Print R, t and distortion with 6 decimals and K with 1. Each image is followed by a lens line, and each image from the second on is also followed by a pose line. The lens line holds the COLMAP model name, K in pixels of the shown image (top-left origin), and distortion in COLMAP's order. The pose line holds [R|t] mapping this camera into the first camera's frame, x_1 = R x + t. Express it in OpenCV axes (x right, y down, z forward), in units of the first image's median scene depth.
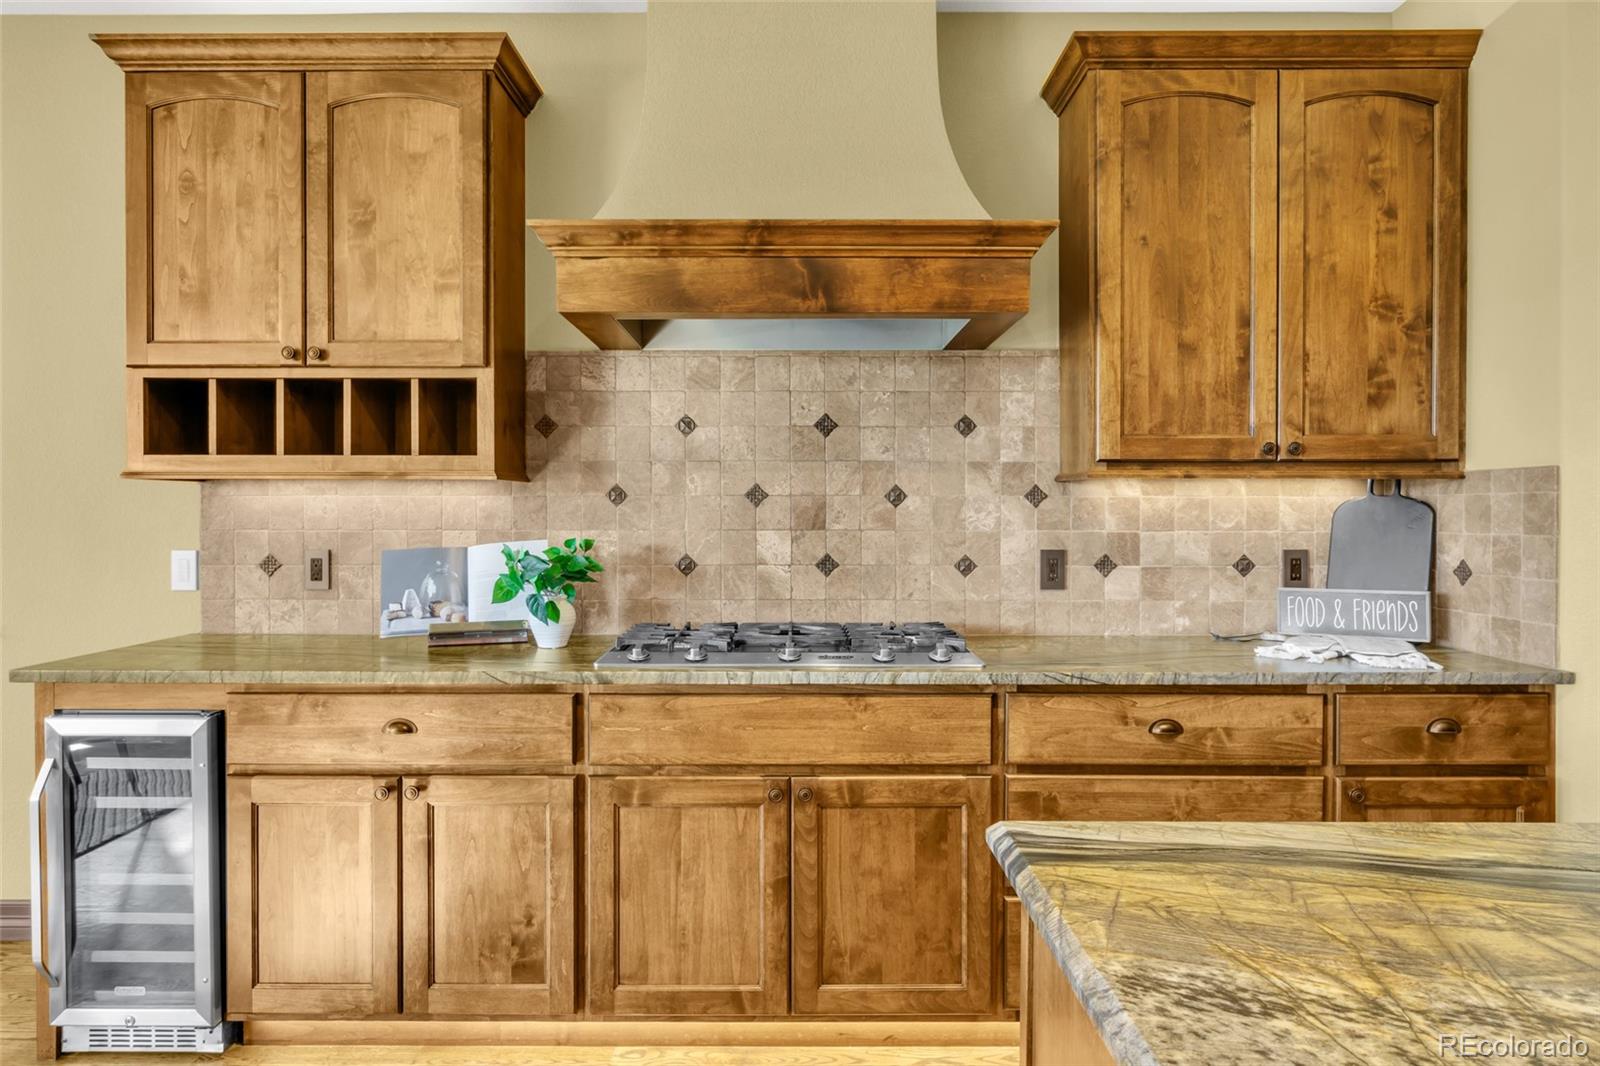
lens RADIAL K [[956.0, 0, 787.0], [0, 956.0, 521.9], [0, 0, 1]] dist [-0.006330, 0.002454]
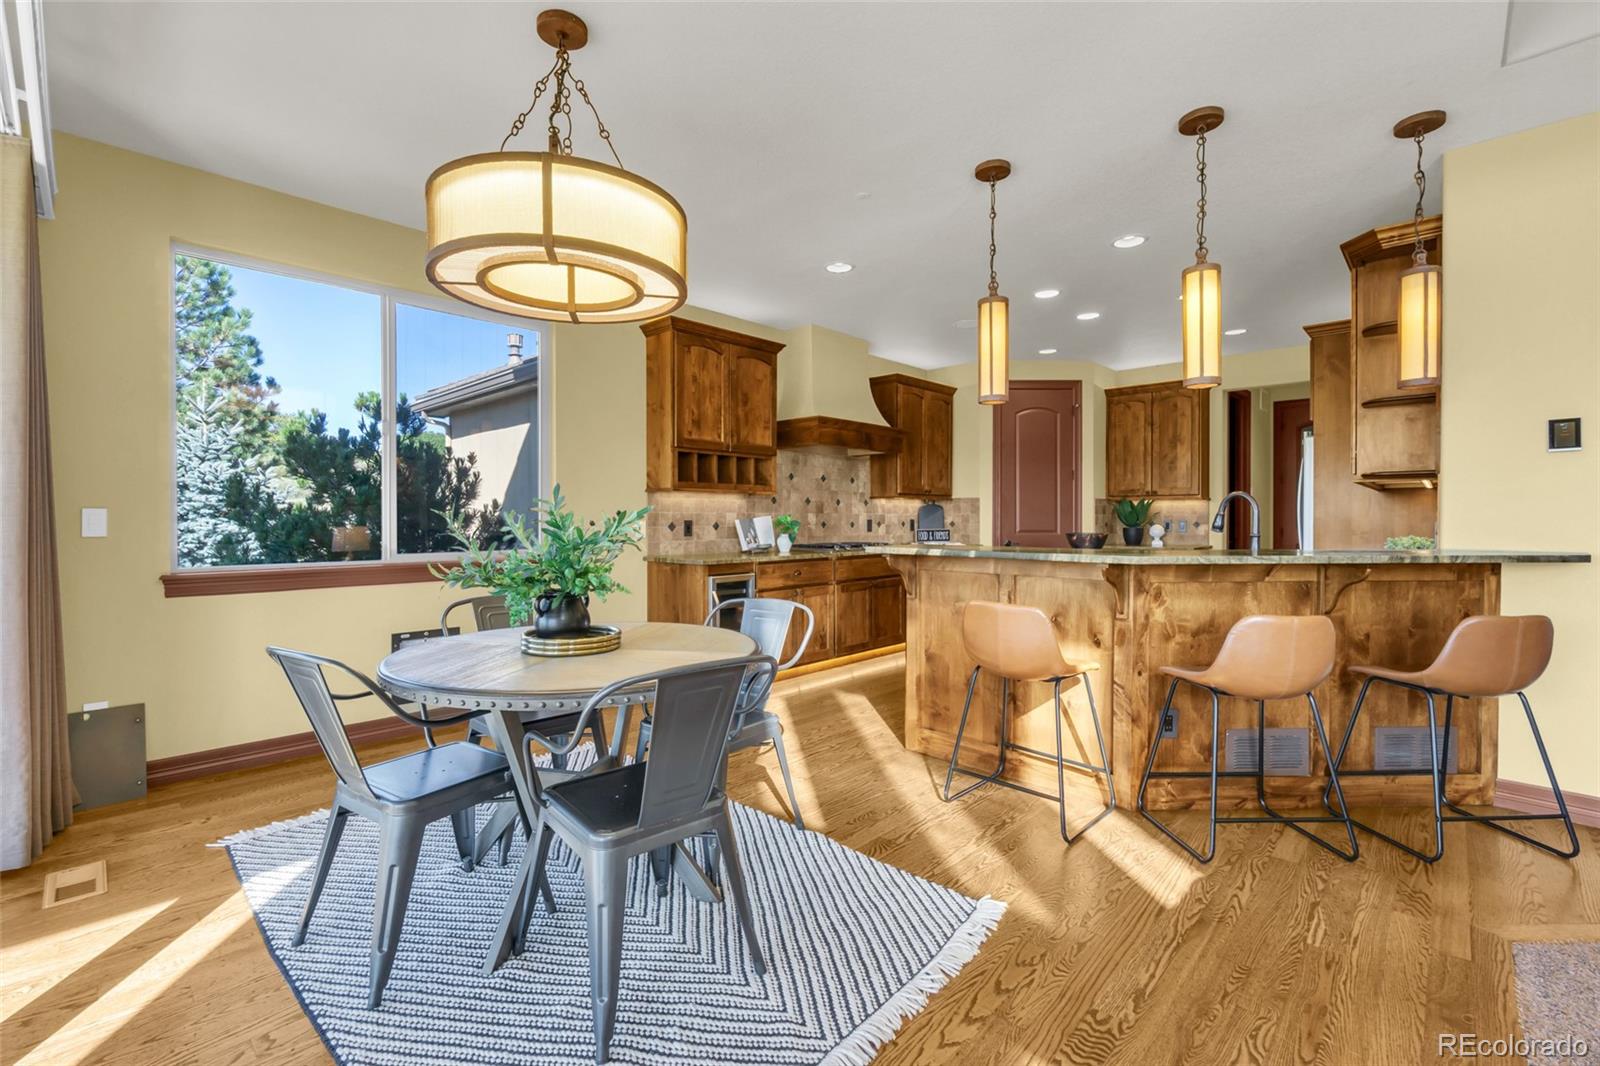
lens RADIAL K [[706.7, 0, 782.7], [0, 706.7, 527.5], [0, 0, 1]] dist [-0.001631, -0.000567]
pose [[0.692448, -0.010158, 0.721396, -1.855800], [0.006739, 0.999948, 0.007612, 0.040002], [-0.721436, -0.000409, 0.692481, -0.509632]]
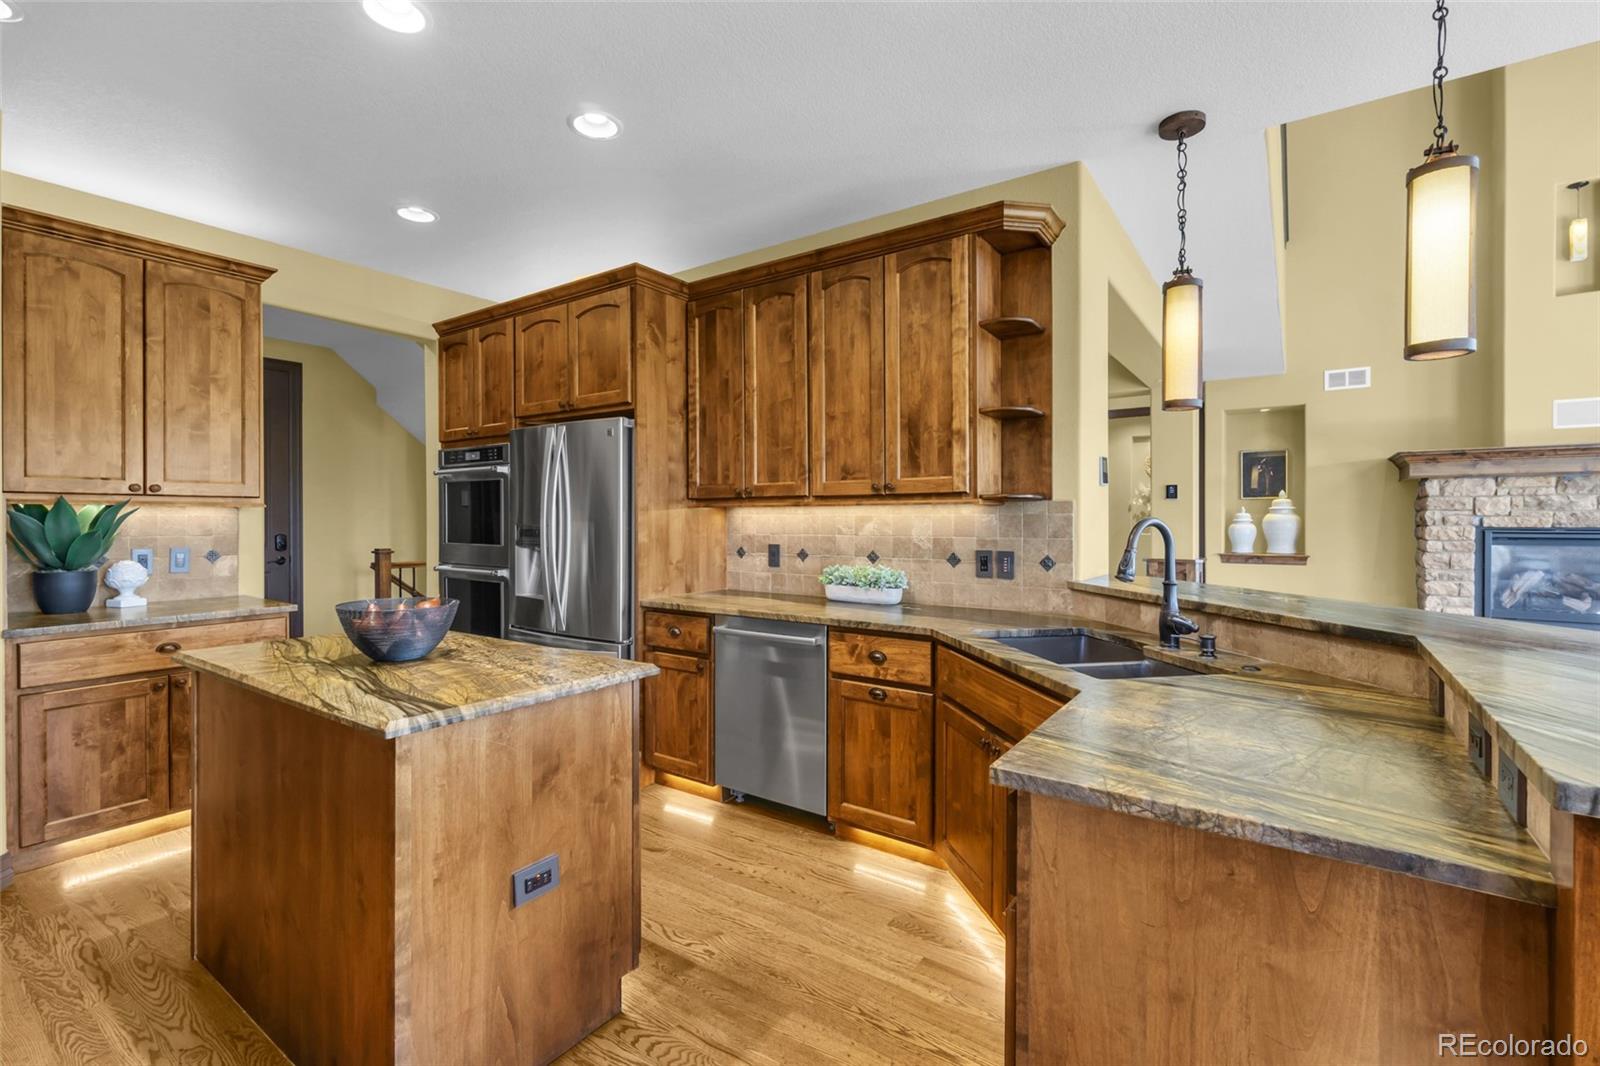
lens RADIAL K [[706.7, 0, 799.8], [0, 706.7, 526.9], [0, 0, 1]] dist [-0.001631, -0.000567]
pose [[-0.820825, -0.006553, 0.571142, -0.471885], [0.004380, 0.999833, 0.017765, -0.016265], [-0.571163, 0.017084, -0.820659, 0.710749]]
